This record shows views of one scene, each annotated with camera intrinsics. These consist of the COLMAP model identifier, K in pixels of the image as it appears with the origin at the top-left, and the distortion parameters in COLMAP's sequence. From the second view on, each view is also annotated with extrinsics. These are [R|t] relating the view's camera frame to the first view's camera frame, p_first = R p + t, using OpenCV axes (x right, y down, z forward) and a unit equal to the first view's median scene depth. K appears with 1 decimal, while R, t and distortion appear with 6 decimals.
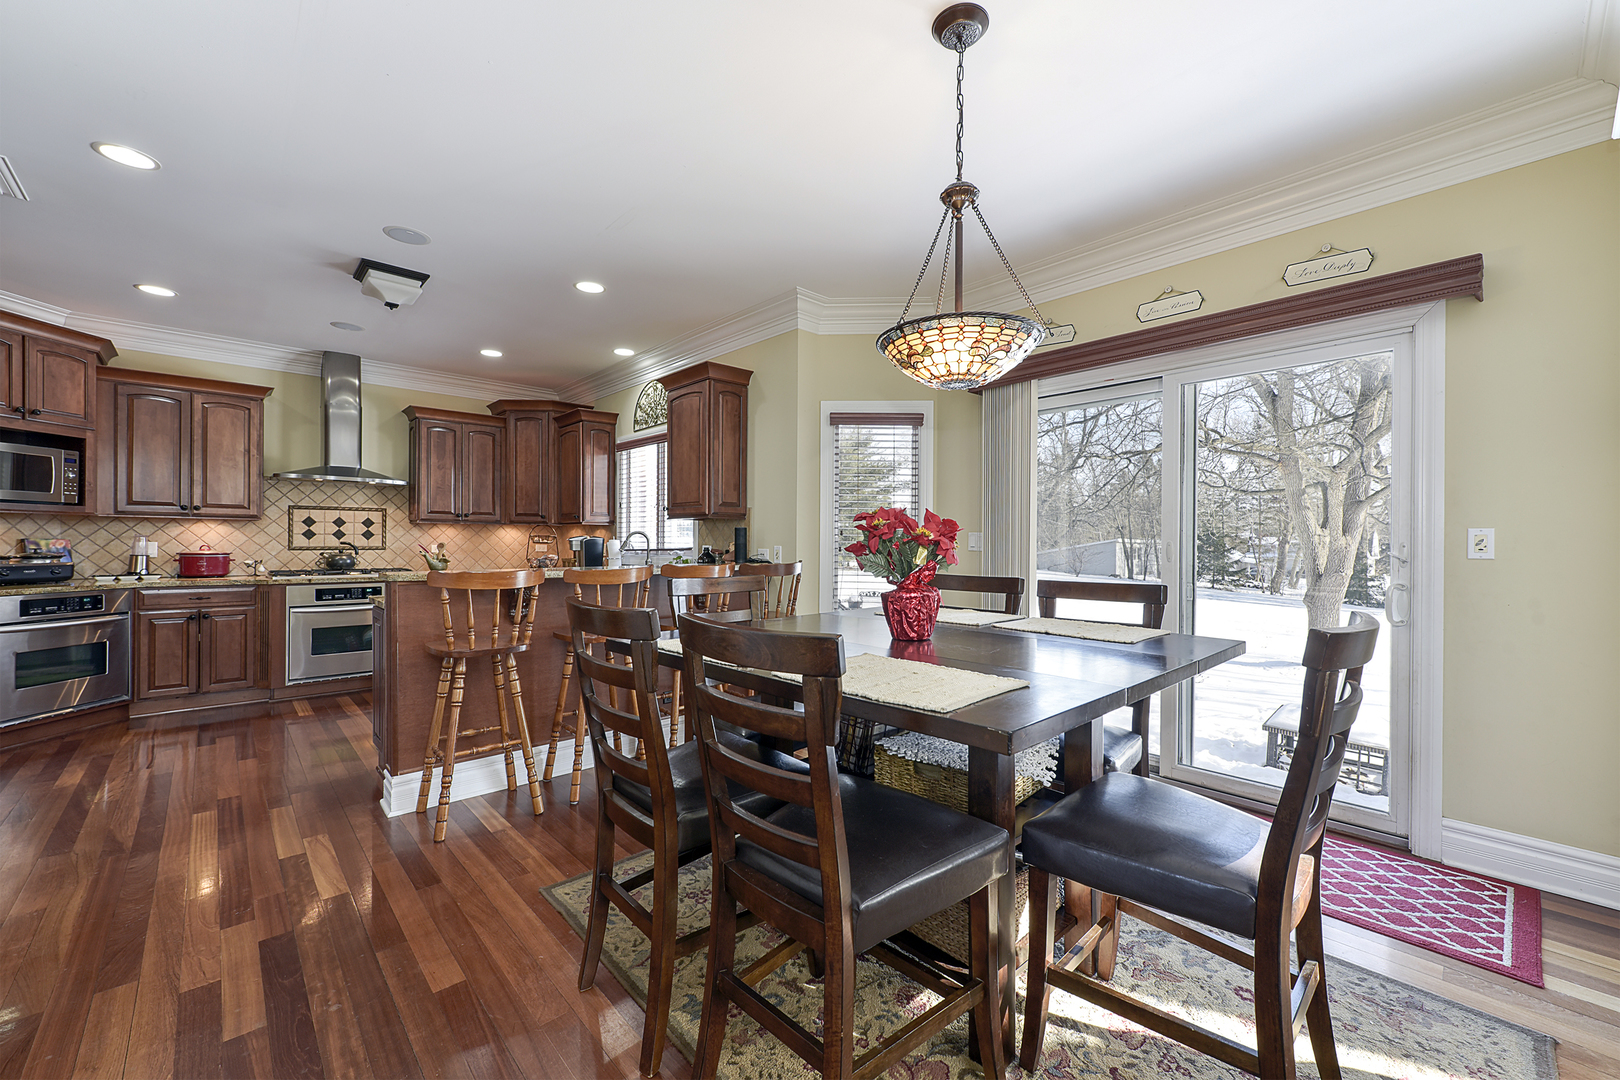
lens RADIAL K [[647.4, 0, 812.8], [0, 647.4, 544.2], [0, 0, 1]] dist [0.003094, -0.000772]
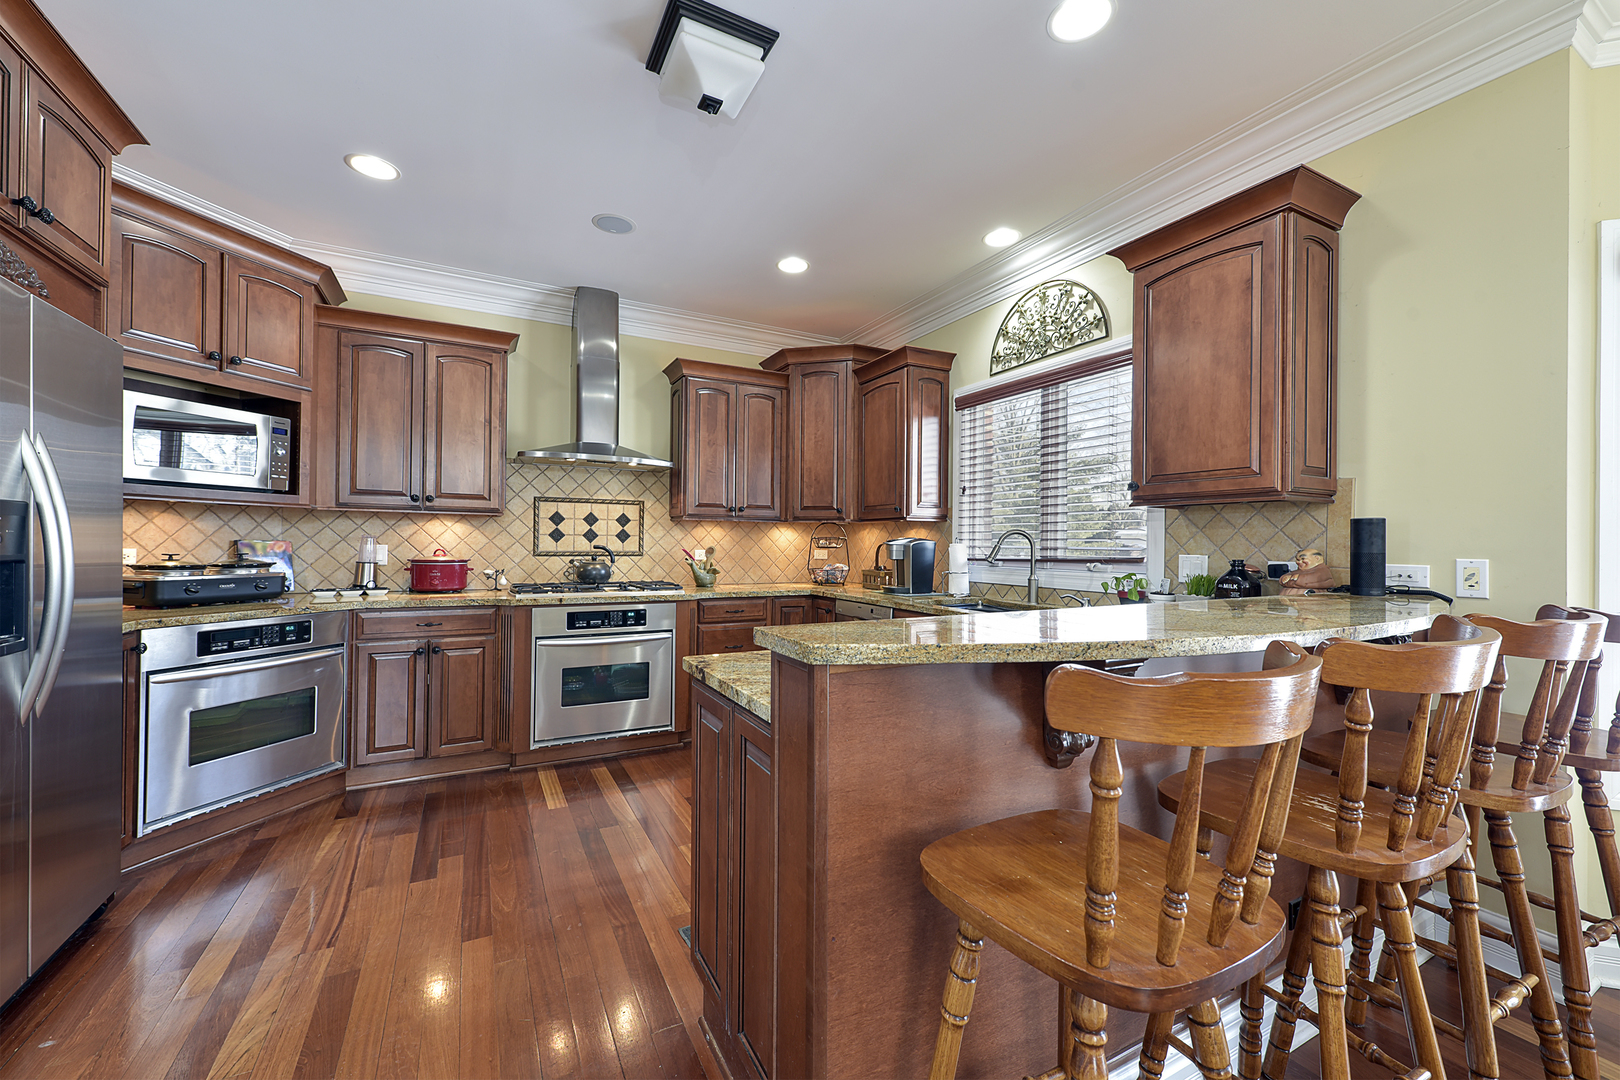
lens RADIAL K [[647.4, 0, 808.3], [0, 647.4, 541.1], [0, 0, 1]] dist [0.003094, -0.000772]
pose [[0.964469, 0.001567, -0.264192, -0.329243], [-0.004435, 0.999938, -0.010261, -0.002172], [0.264160, 0.011068, 0.964415, 0.391042]]
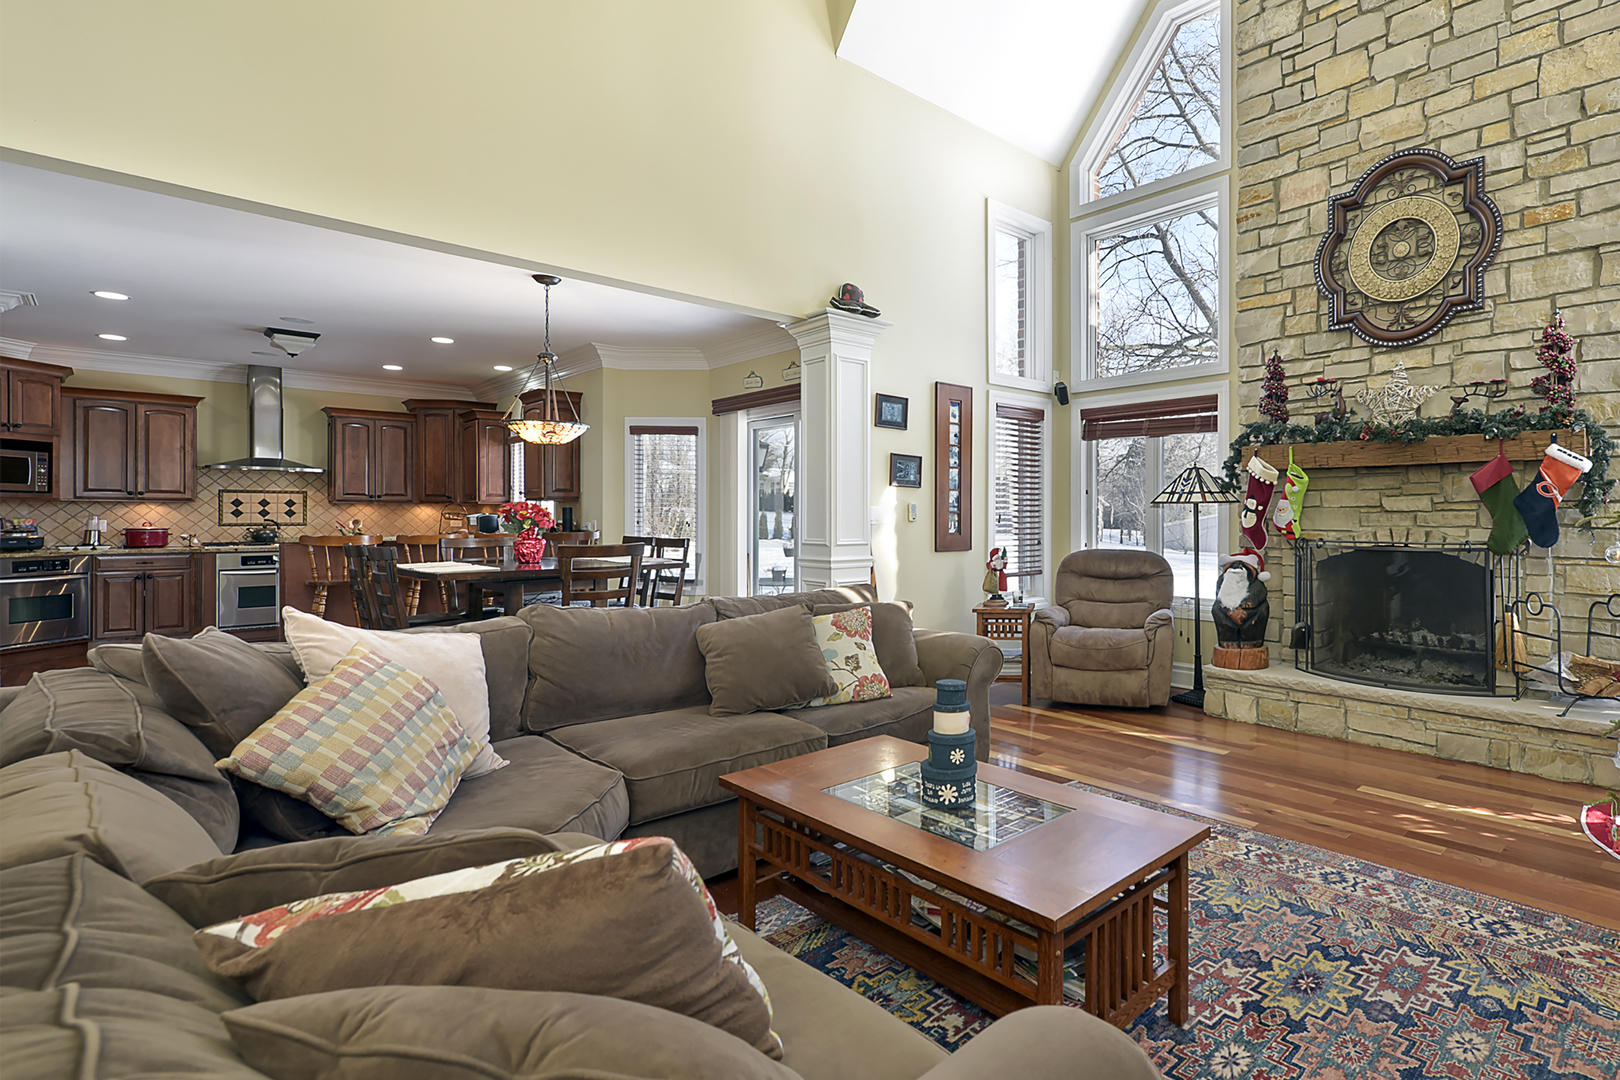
lens RADIAL K [[802.4, 0, 985.1], [0, 802.4, 518.2], [0, 0, 1]] dist [0.005598, 0.000310]
pose [[0.997333, -0.004716, 0.072838, 0.574654], [0.004798, 0.999988, -0.000960, 0.002750], [-0.072832, 0.001307, 0.997343, -0.685559]]
